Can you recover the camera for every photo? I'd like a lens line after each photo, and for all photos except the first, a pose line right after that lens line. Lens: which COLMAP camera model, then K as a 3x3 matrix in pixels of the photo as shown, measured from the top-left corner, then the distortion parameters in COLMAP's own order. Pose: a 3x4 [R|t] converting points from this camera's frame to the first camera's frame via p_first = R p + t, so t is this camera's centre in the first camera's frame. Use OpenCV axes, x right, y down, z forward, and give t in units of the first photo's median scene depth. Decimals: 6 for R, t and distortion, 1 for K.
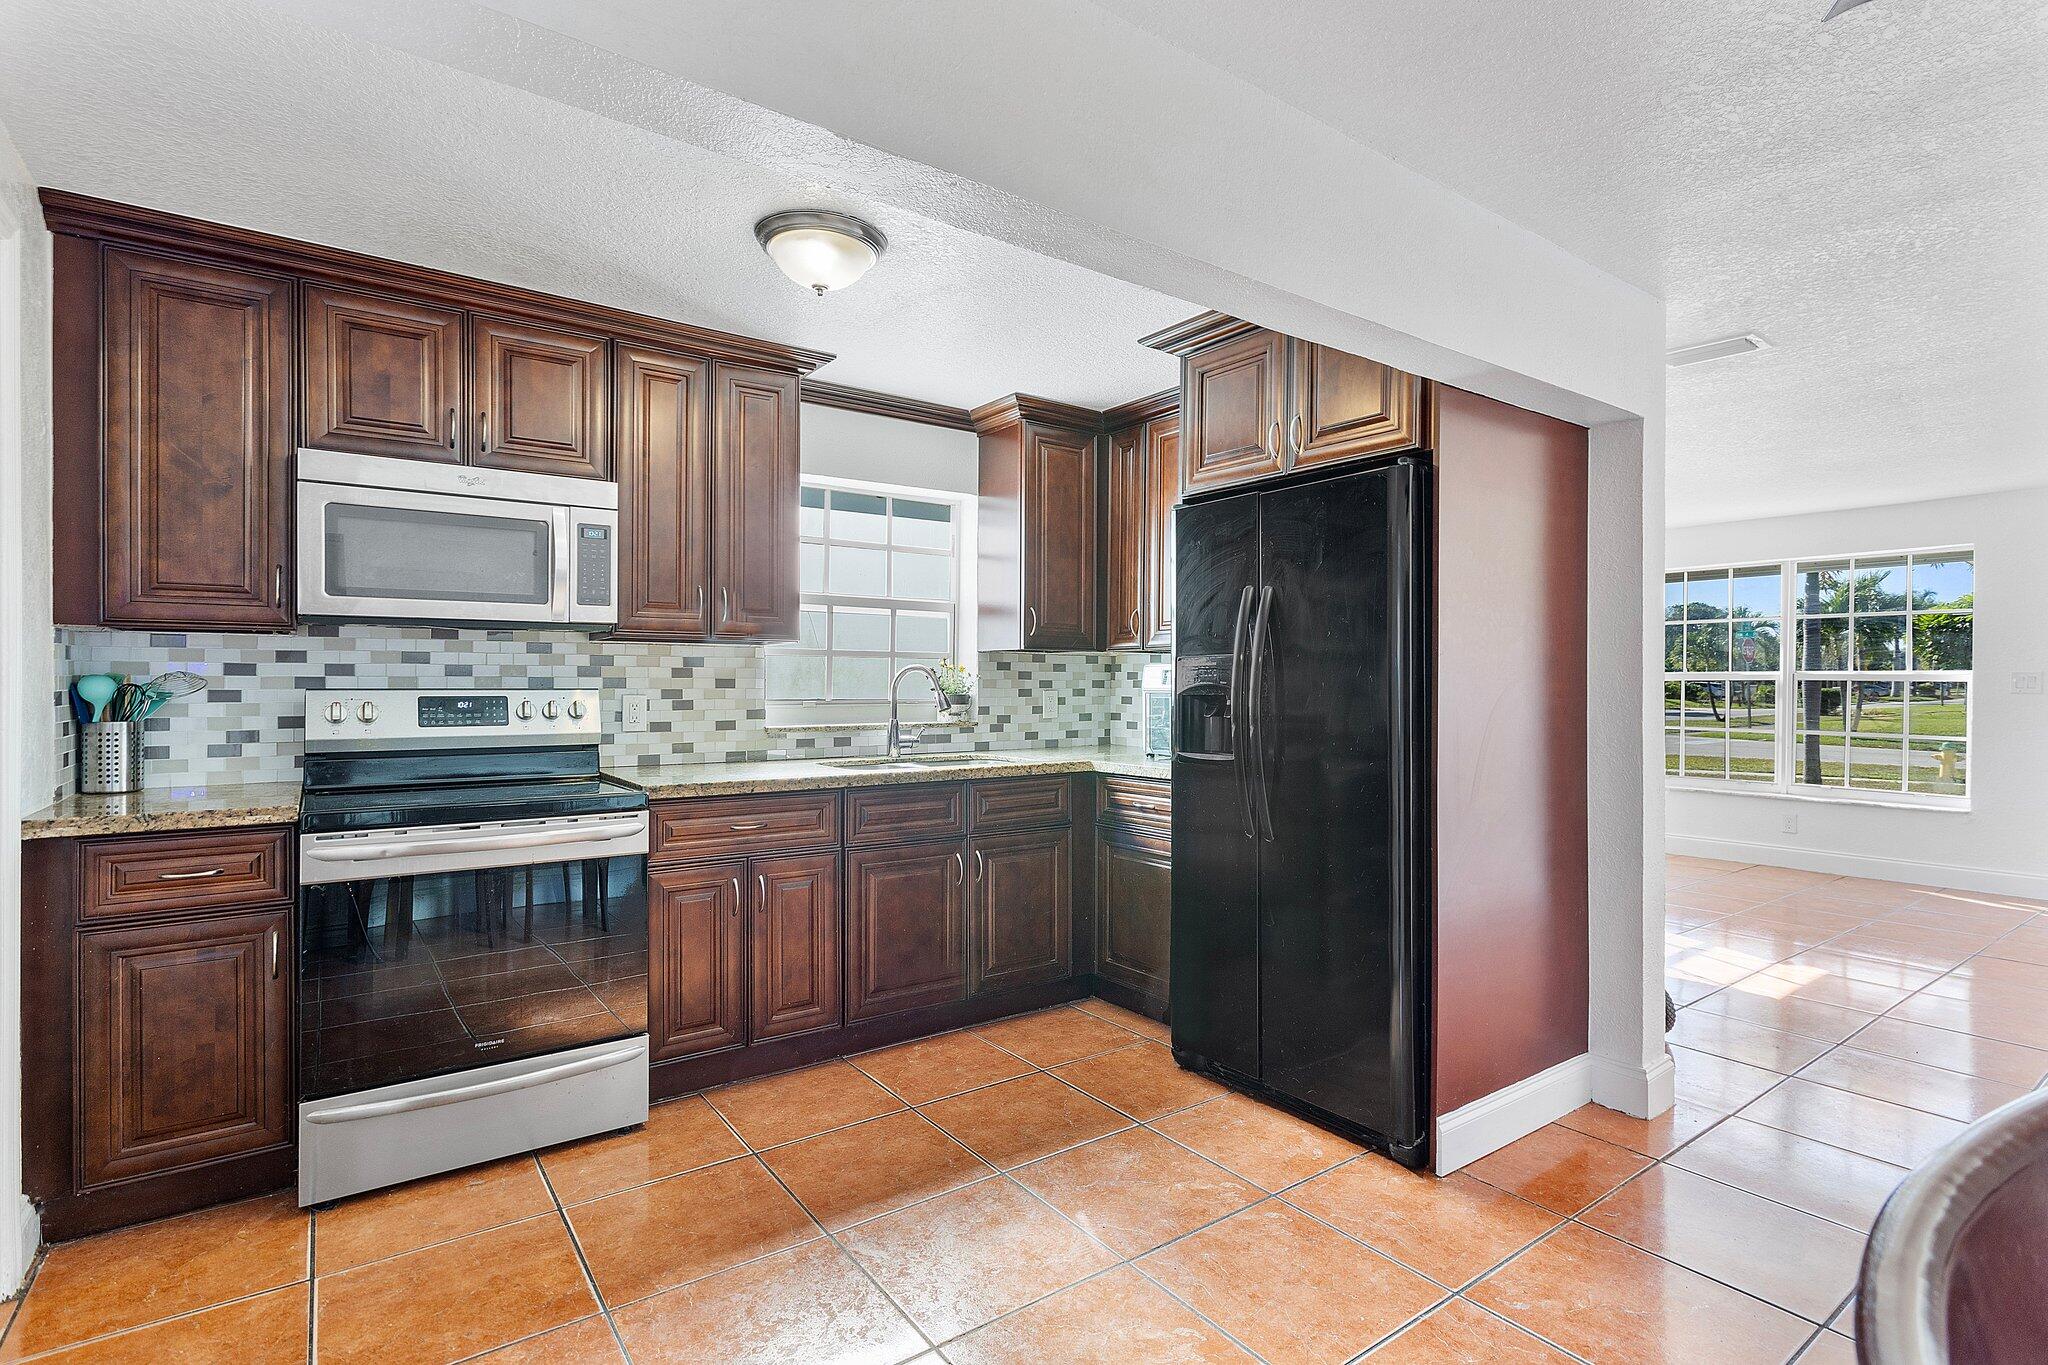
lens RADIAL K [[984.0, 0, 1024.0], [0, 984.0, 682.5], [0, 0, 1]] dist [0.000025, 0.000368]
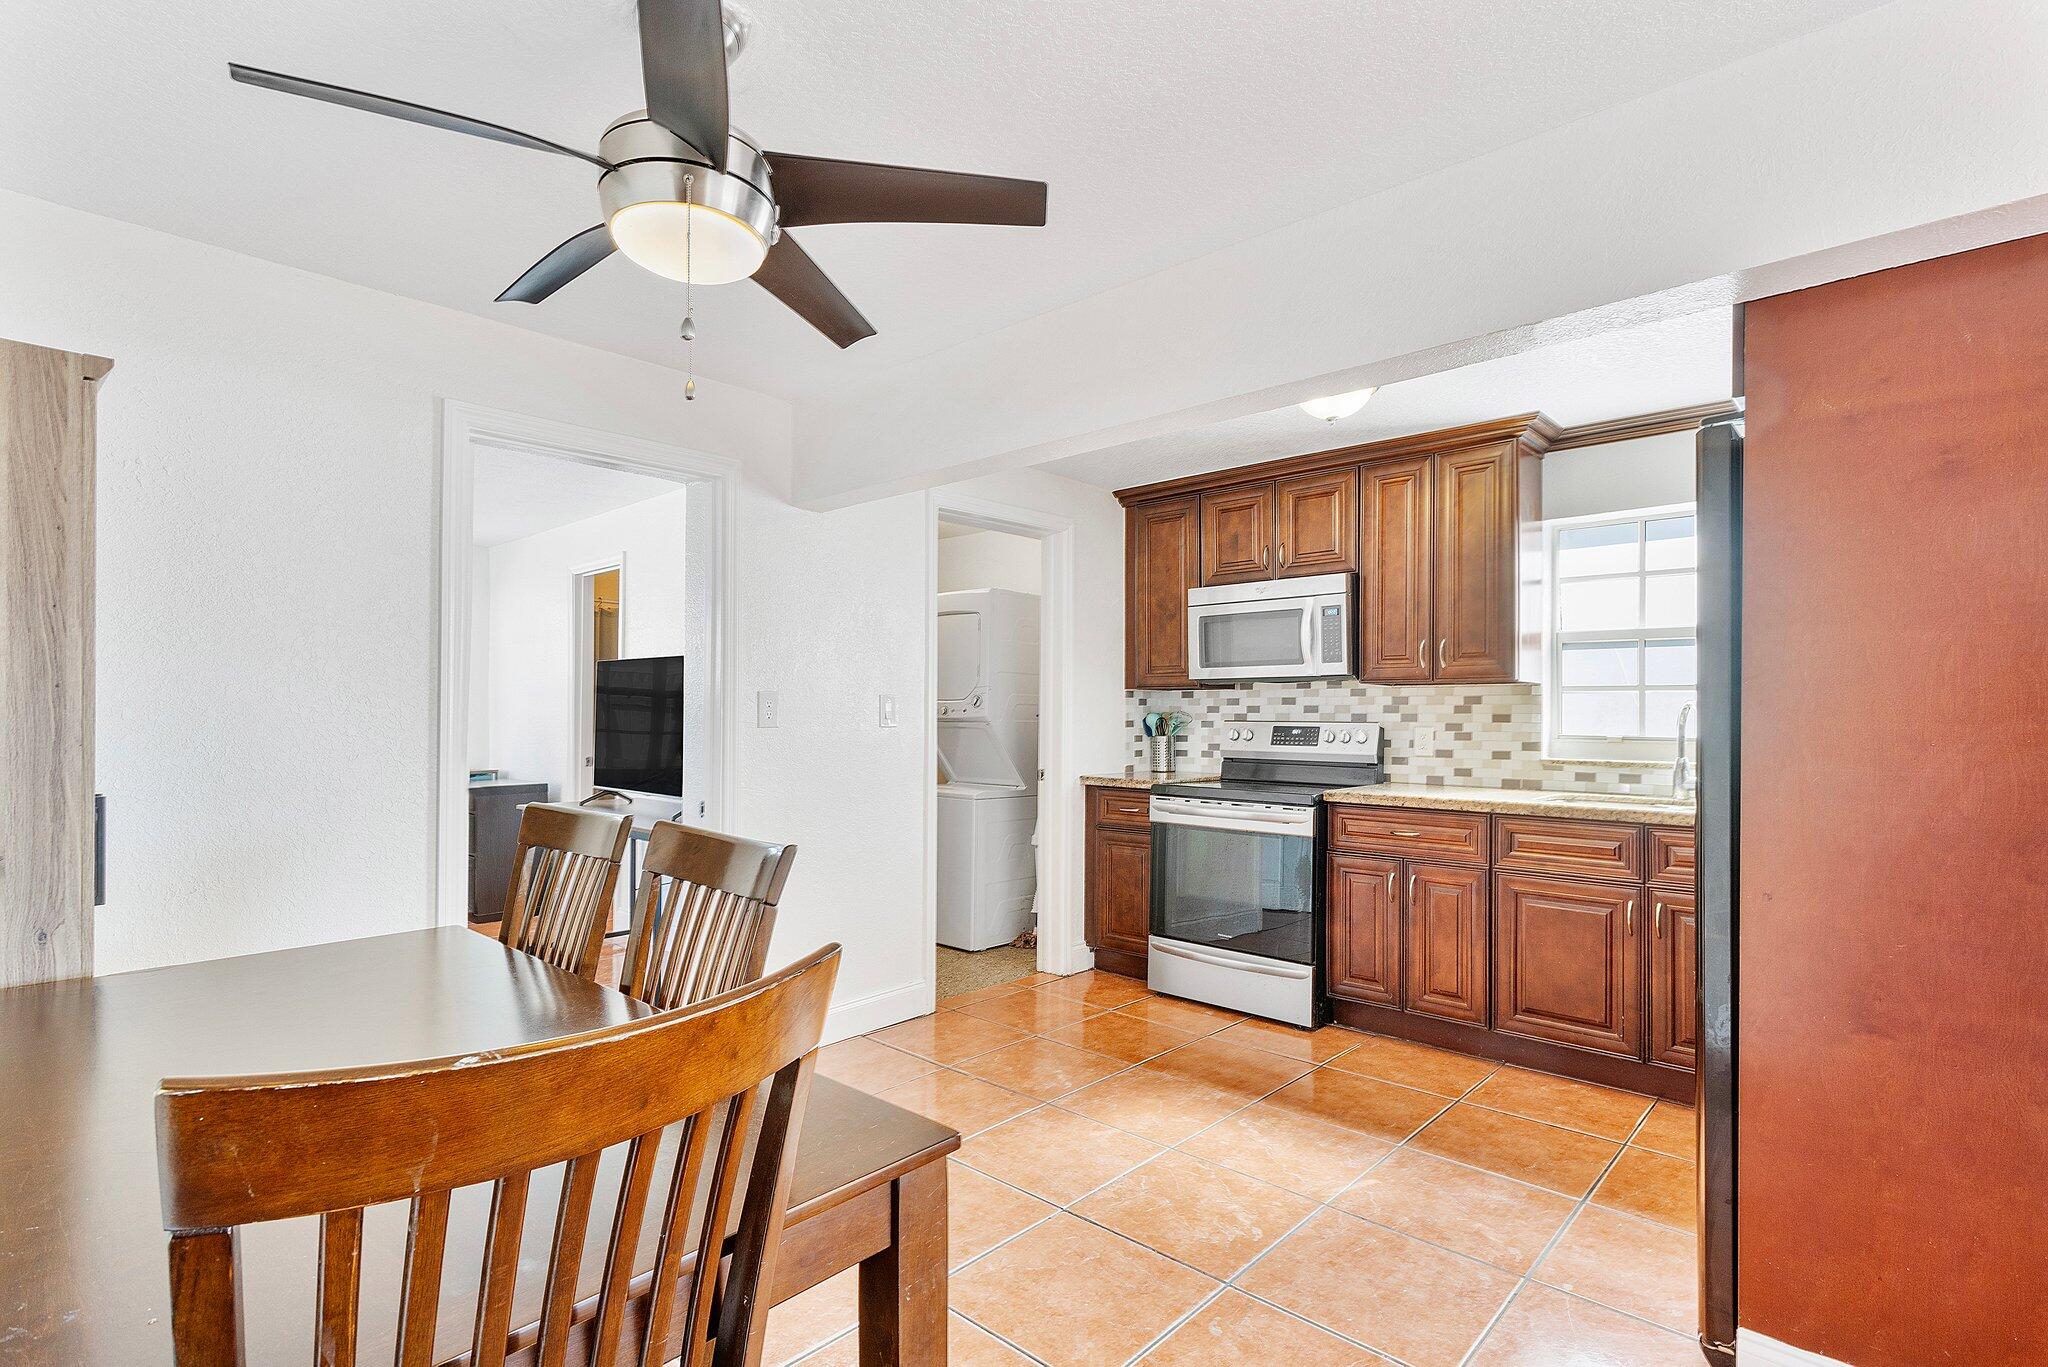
lens RADIAL K [[984.0, 0, 1024.0], [0, 984.0, 683.5], [0, 0, 1]] dist [0.000025, 0.000368]
pose [[0.201440, -0.032454, -0.978963, 0.859875], [-0.004022, 0.999415, -0.033959, 0.001830], [0.979493, 0.010779, 0.201192, 0.283299]]
